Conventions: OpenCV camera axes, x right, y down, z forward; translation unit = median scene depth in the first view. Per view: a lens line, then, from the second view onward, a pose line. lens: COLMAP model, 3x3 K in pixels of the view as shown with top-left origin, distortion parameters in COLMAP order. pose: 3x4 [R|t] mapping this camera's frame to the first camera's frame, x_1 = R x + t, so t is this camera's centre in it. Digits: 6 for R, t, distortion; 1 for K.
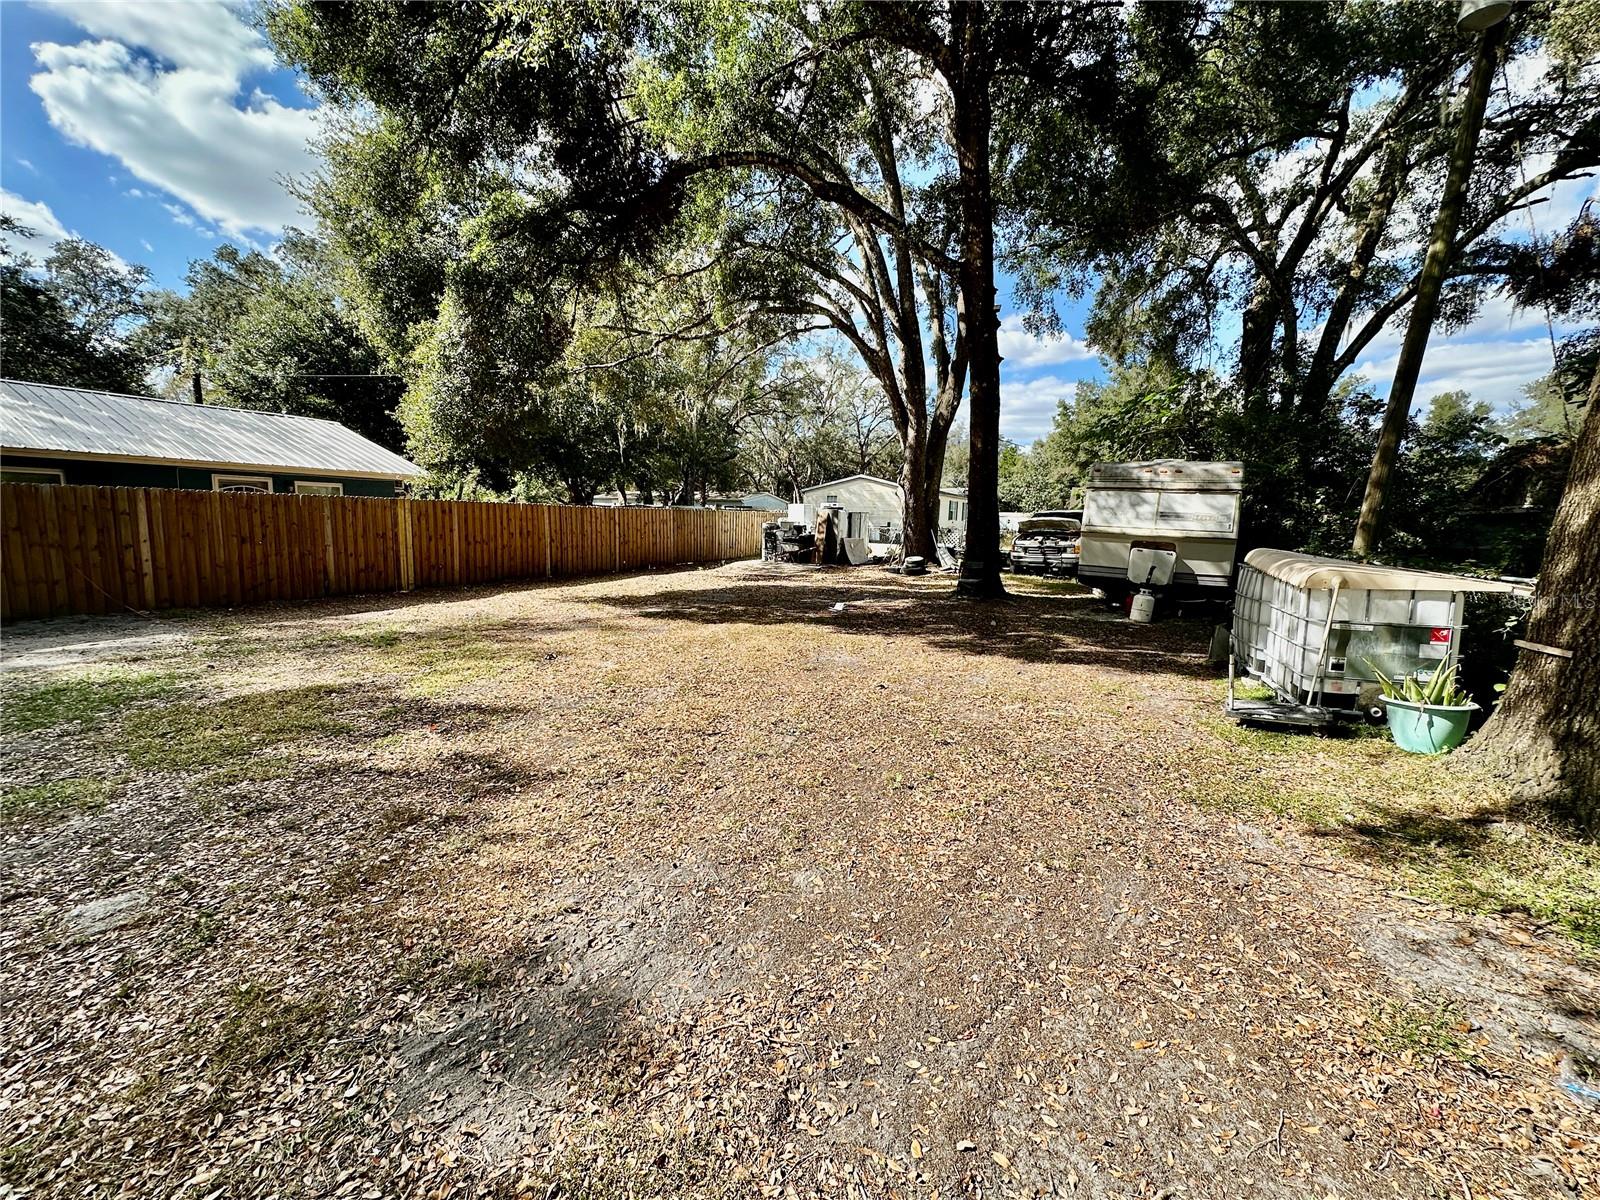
lens RADIAL K [[639.4, 0, 800.0], [0, 639.4, 600.0], [0, 0, 1]] dist [0.001595, 0.000380]
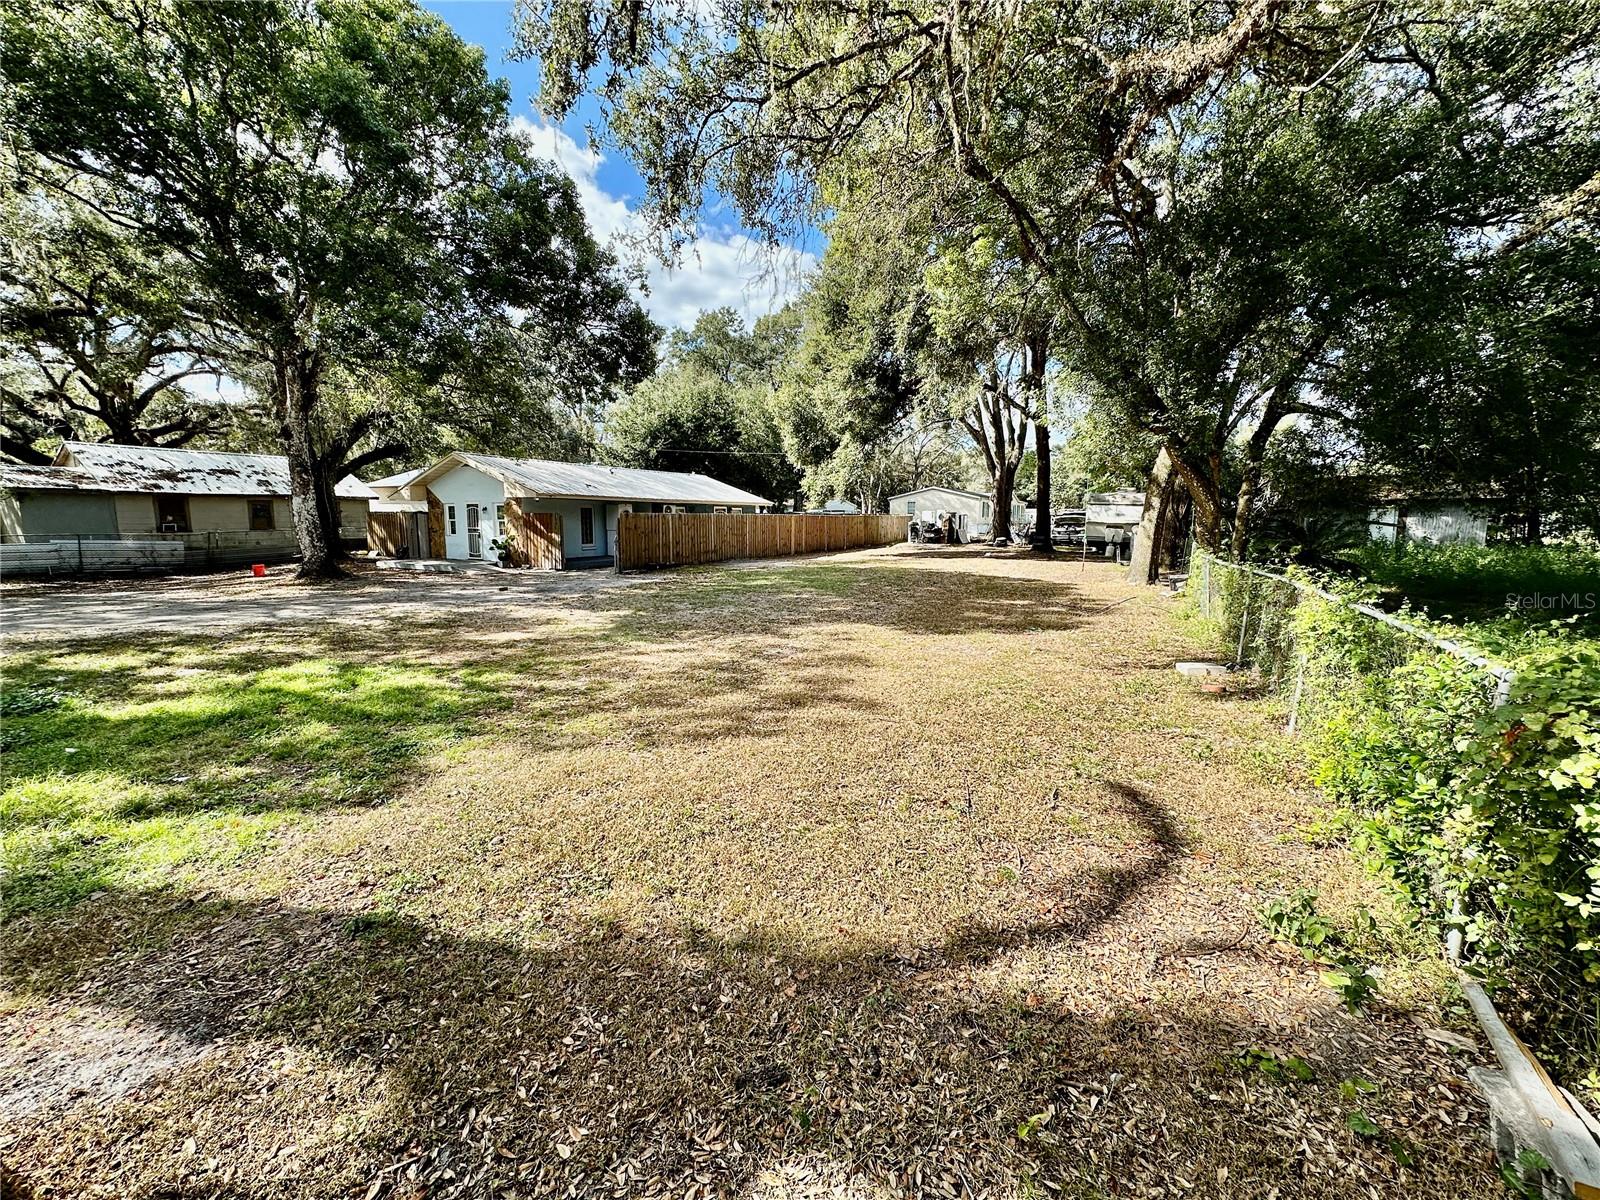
lens RADIAL K [[639.4, 0, 800.0], [0, 639.4, 600.0], [0, 0, 1]] dist [0.001595, 0.000380]
pose [[0.999507, -0.019898, -0.024280, -0.379304], [0.019917, 0.999801, 0.000548, 0.106332], [0.024264, -0.001031, 0.999705, -0.932926]]
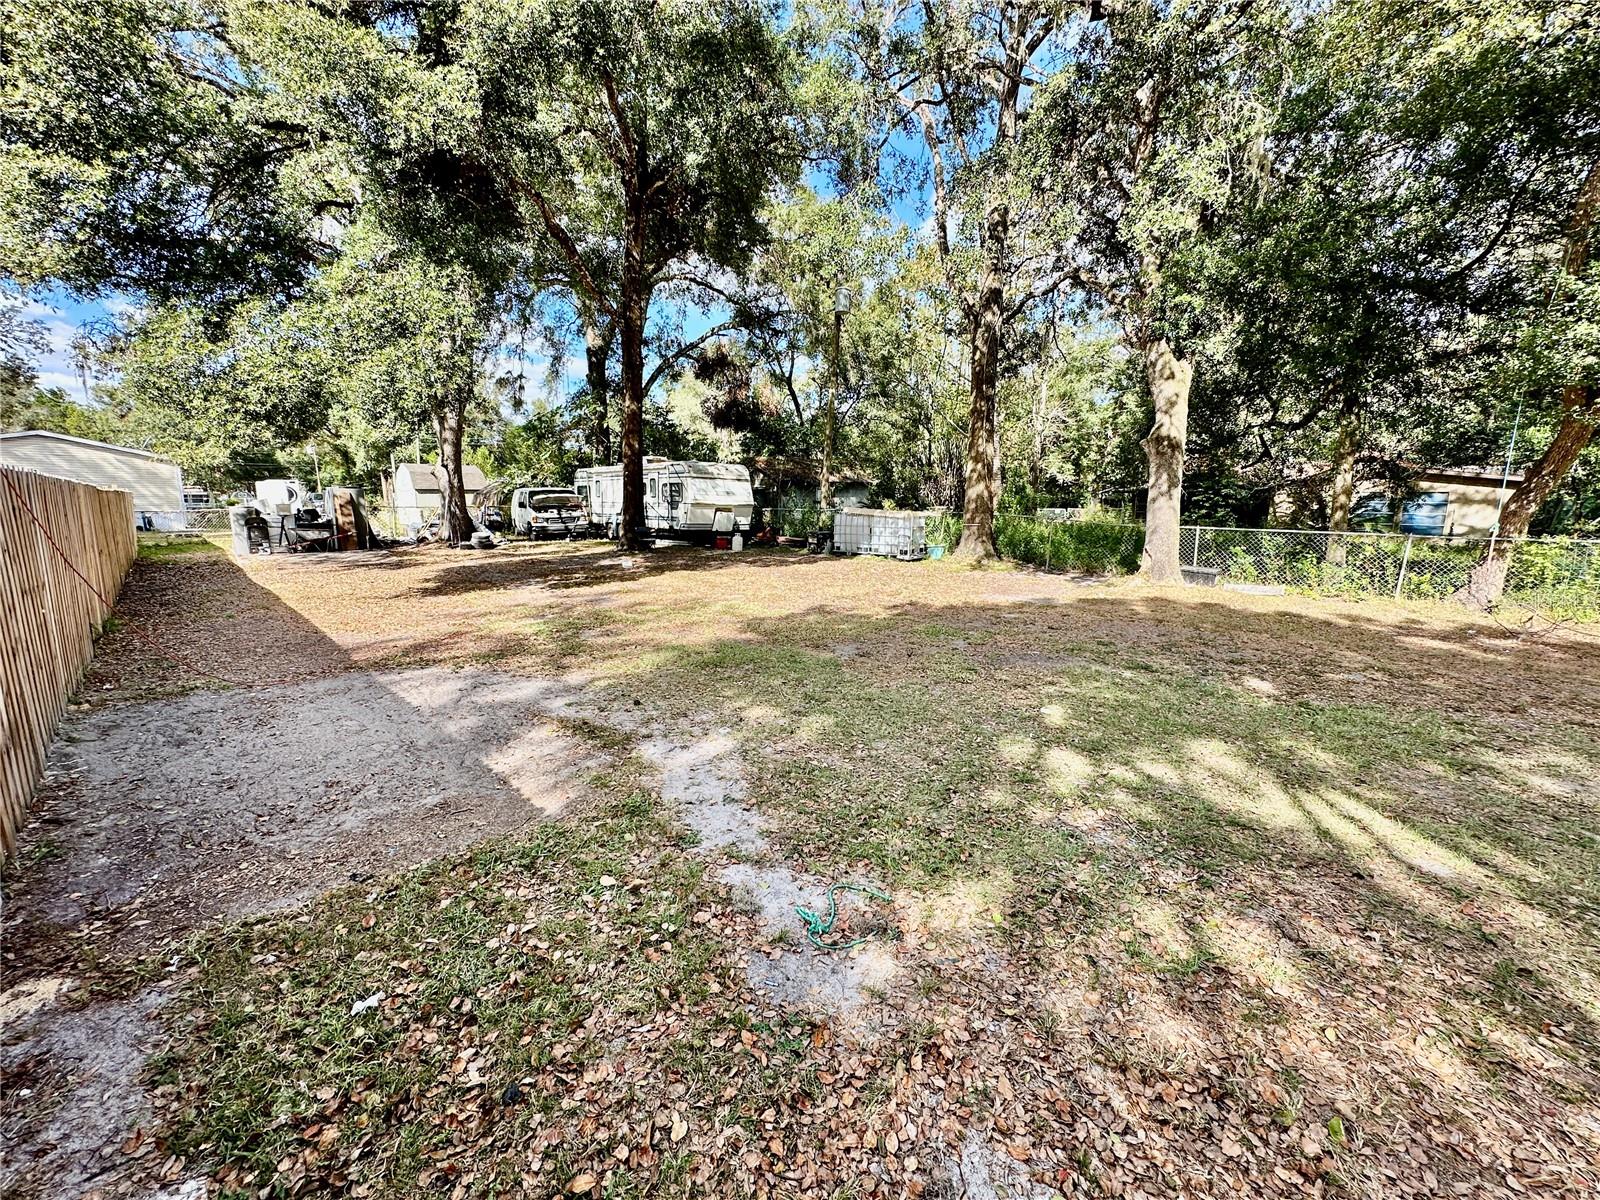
lens RADIAL K [[639.4, 0, 800.0], [0, 639.4, 600.0], [0, 0, 1]] dist [0.001595, 0.000380]
pose [[0.307821, -0.170961, 0.935959, -0.688045], [0.127171, 0.982290, 0.137599, -0.035092], [-0.942907, 0.076671, 0.324111, 0.141997]]
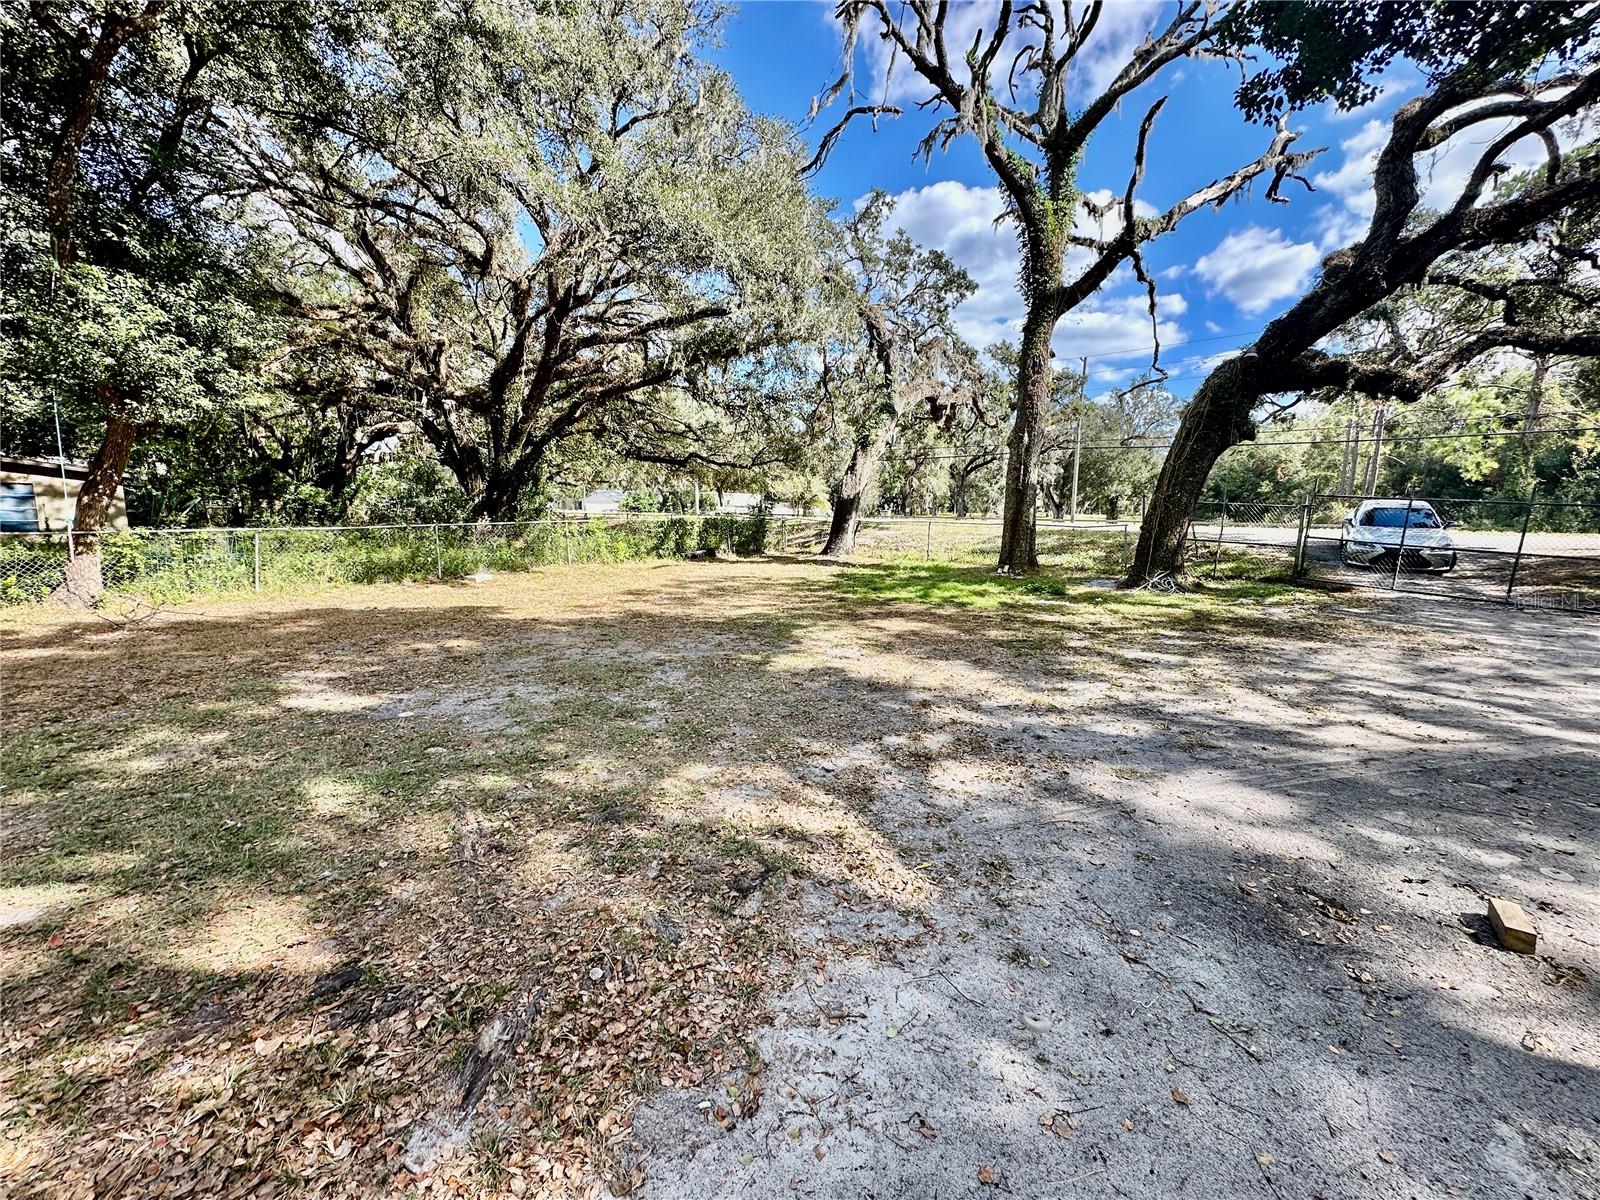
lens RADIAL K [[639.4, 0, 800.0], [0, 639.4, 600.0], [0, 0, 1]] dist [0.001595, 0.000380]
pose [[-0.968599, -0.072757, 0.237745, -0.691090], [-0.004492, 0.961191, 0.275848, -0.031245], [-0.248588, 0.266118, -0.931335, 0.117944]]
